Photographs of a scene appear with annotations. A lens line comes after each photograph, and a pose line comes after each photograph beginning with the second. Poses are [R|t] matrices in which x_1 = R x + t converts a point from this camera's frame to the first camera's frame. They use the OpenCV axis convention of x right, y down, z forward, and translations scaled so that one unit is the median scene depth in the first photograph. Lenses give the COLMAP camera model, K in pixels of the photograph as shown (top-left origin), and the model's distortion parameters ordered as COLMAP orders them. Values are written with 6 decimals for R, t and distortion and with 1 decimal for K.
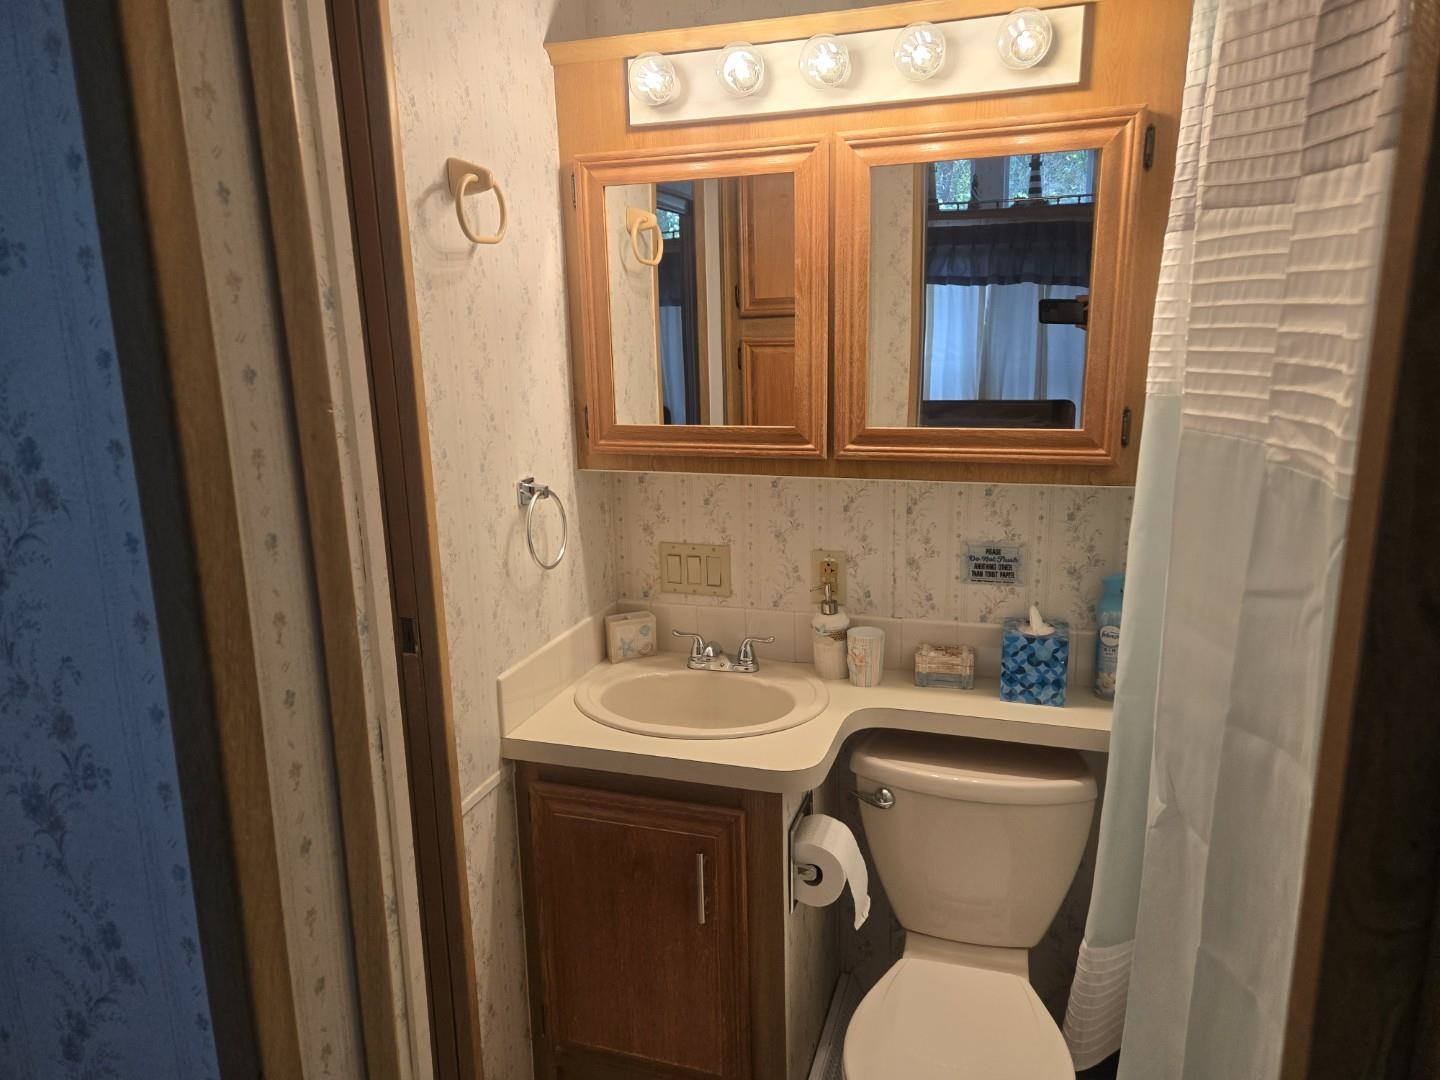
lens RADIAL K [[943.9, 0, 720.0], [0, 943.9, 540.0], [0, 0, 1]] dist [0.028834, -0.002468]
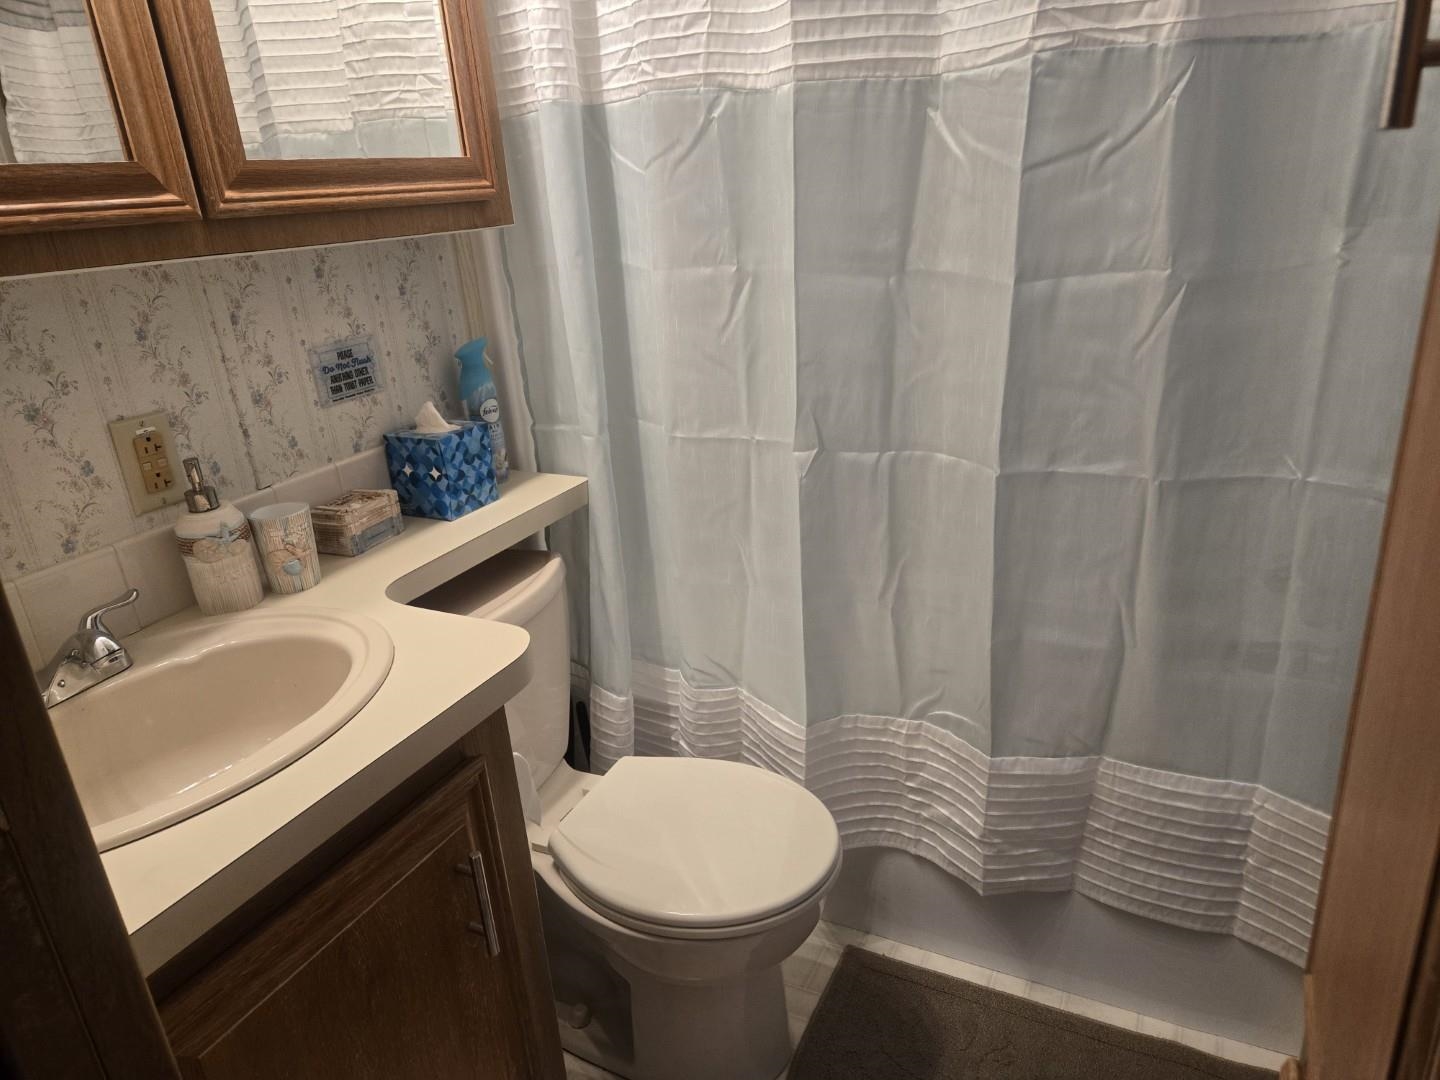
lens RADIAL K [[943.9, 0, 720.0], [0, 943.9, 540.0], [0, 0, 1]] dist [0.028834, -0.002468]
pose [[0.161979, -0.343878, 0.924938, -0.414635], [0.279389, 0.914945, 0.291234, 0.010961], [-0.946417, 0.211244, 0.244277, 0.568426]]
